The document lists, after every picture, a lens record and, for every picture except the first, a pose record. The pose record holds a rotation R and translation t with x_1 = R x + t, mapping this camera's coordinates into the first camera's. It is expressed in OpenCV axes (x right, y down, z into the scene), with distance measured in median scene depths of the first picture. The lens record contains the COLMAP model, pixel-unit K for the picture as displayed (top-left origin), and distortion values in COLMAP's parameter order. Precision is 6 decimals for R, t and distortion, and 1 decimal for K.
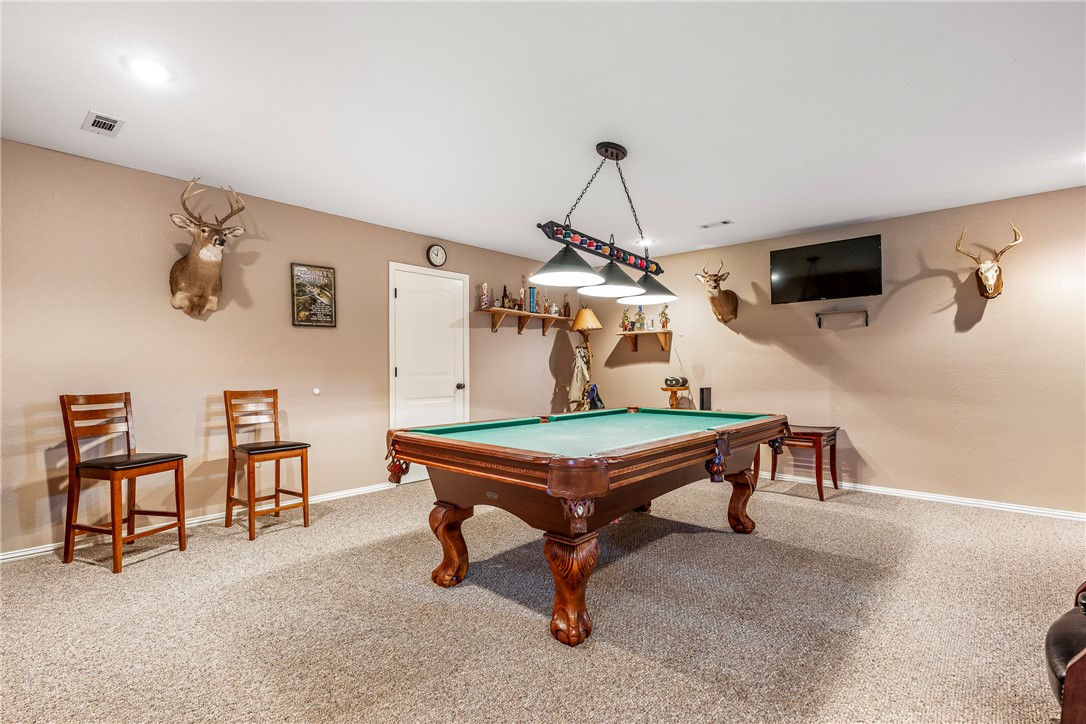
lens RADIAL K [[516.0, 0, 543.5], [0, 516.0, 366.9], [0, 0, 1]] dist [-0.001121, 0.000045]
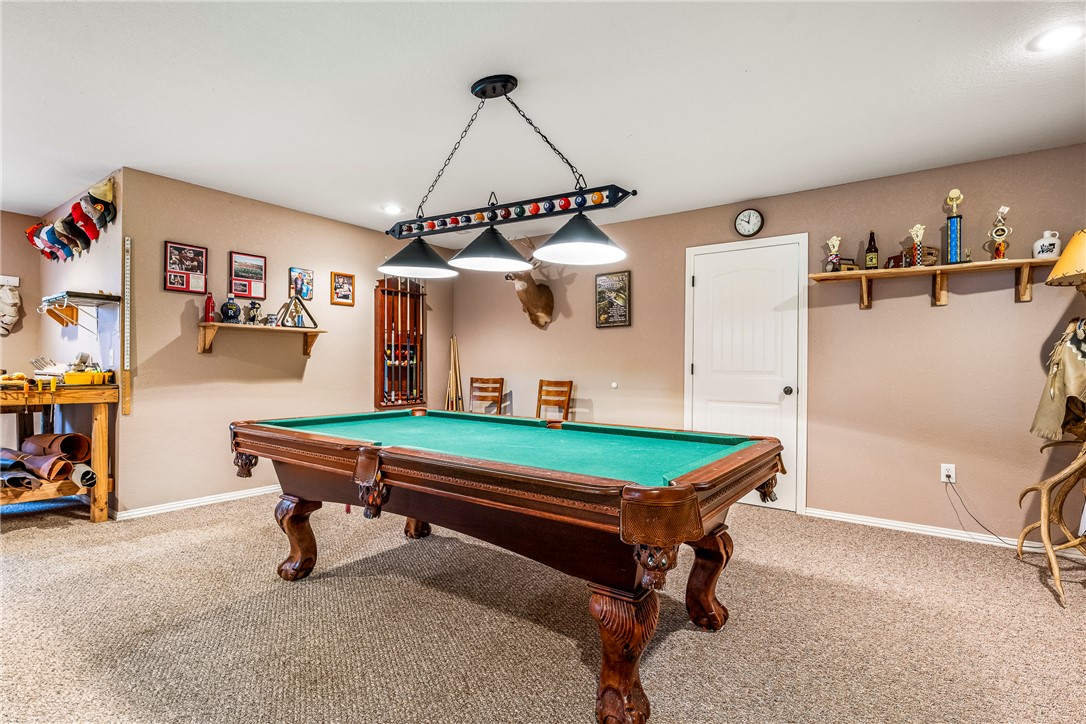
lens RADIAL K [[542.0, 0, 542.4], [0, 542.0, 361.0], [0, 0, 1]] dist [0.001302, 0.000109]
pose [[0.090563, -0.005998, -0.995873, 0.713451], [-0.007409, 0.999950, -0.006697, 0.004606], [0.995863, 0.007985, 0.090514, 0.741273]]
